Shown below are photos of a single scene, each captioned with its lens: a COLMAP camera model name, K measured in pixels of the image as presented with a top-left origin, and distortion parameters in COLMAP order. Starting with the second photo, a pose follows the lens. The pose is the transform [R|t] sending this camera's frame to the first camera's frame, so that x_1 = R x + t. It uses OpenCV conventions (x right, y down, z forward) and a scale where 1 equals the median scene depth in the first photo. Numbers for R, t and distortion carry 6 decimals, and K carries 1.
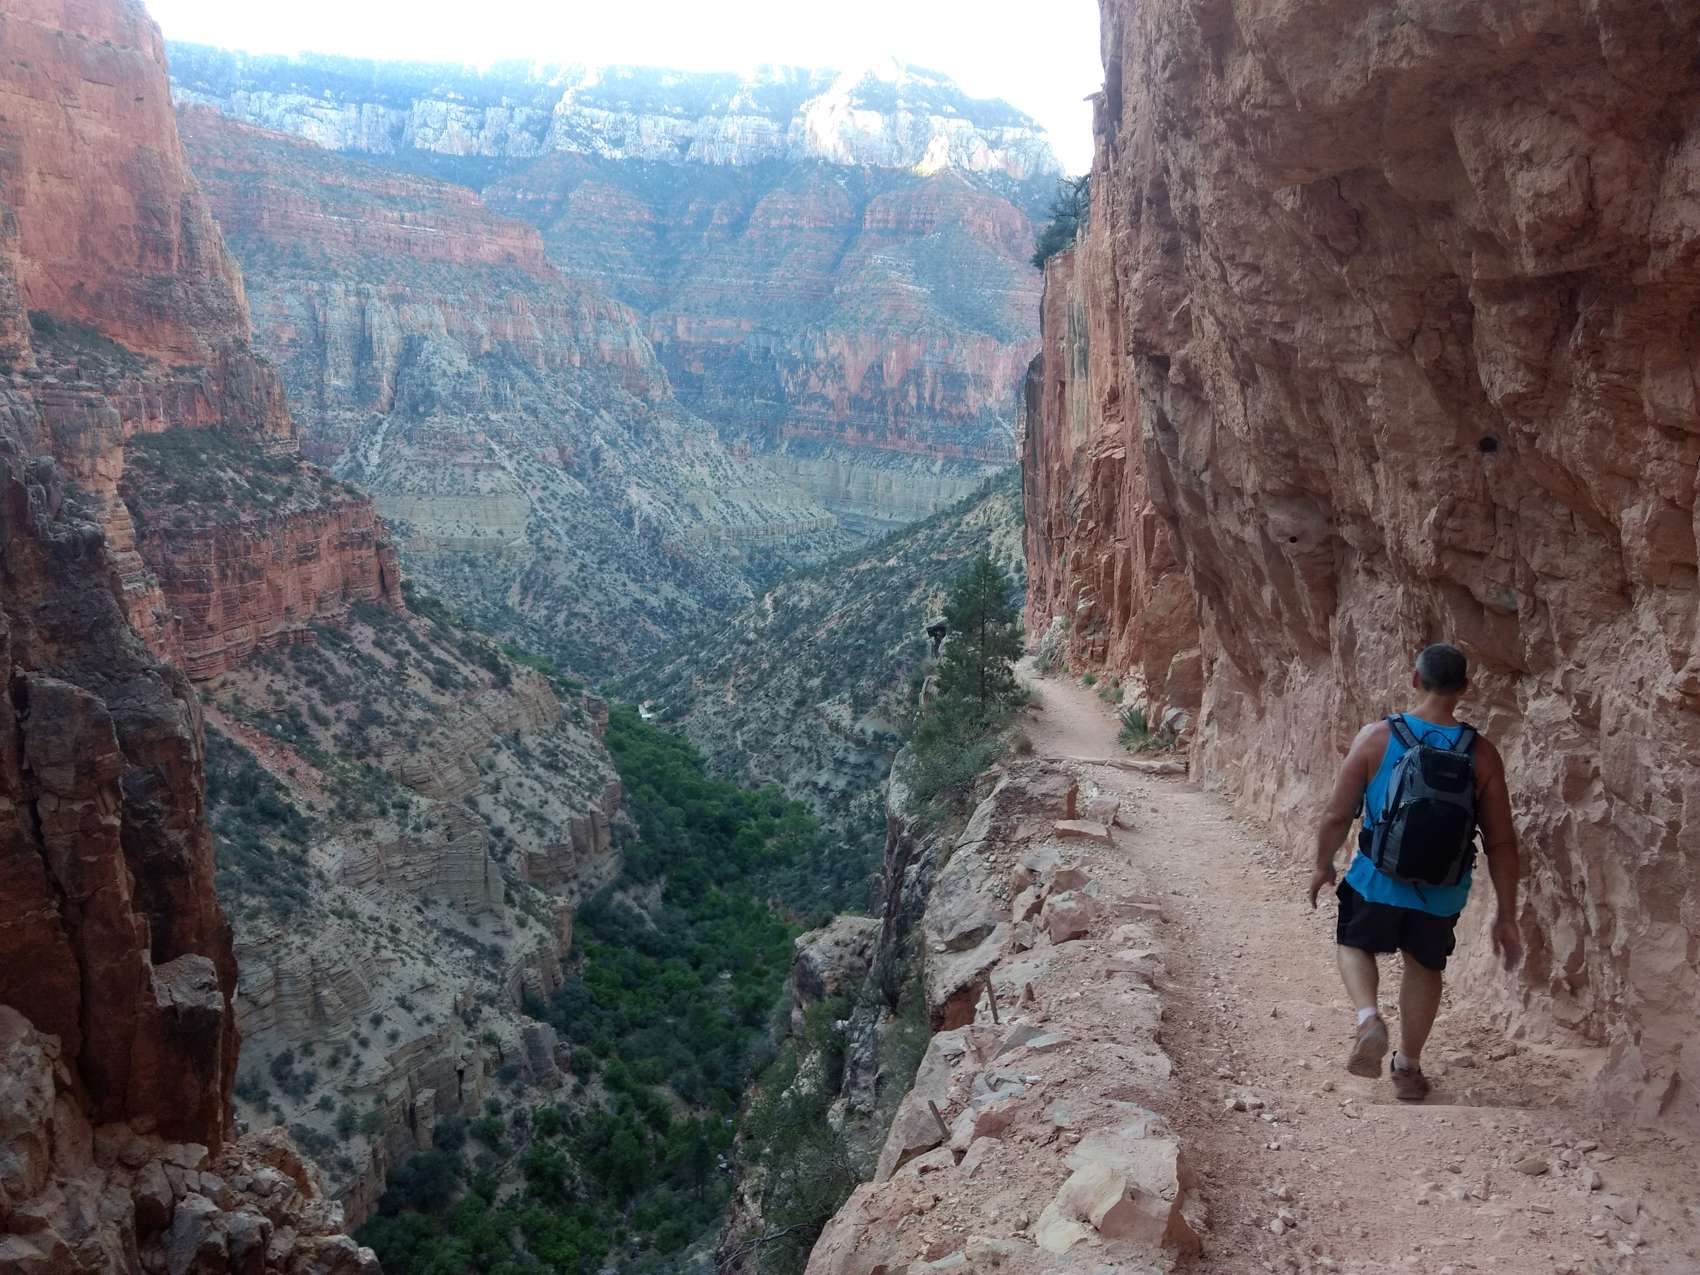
lens RADIAL K [[1317.4, 0, 851.1], [0, 1317.4, 652.2], [0, 0, 1]] dist [0.042717, -0.003145]
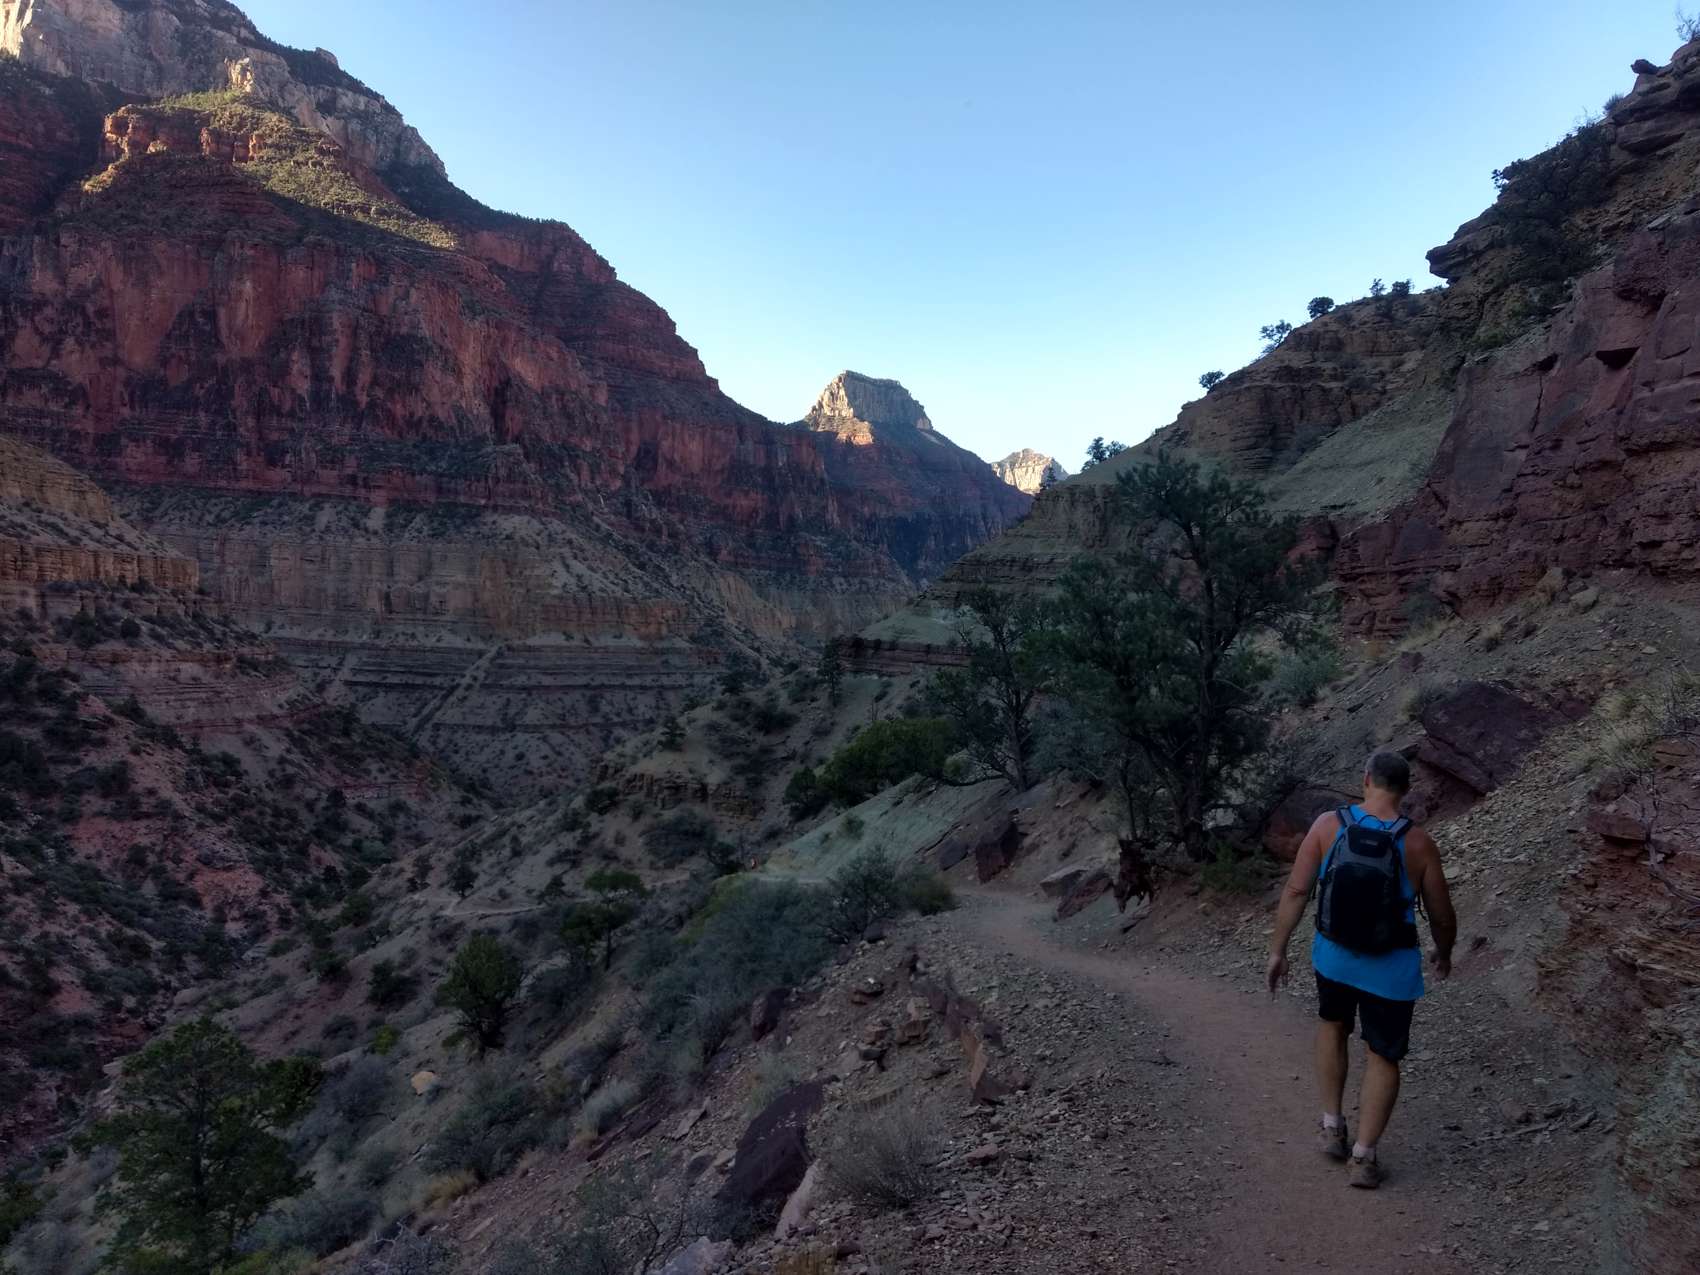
lens RADIAL K [[1317.4, 0, 854.4], [0, 1317.4, 625.7], [0, 0, 1]] dist [0.042717, -0.003145]
pose [[0.836653, -0.011425, 0.547614, -0.045520], [0.114551, 0.981323, -0.154540, -0.015792], [-0.535621, 0.192026, 0.822336, 0.536829]]
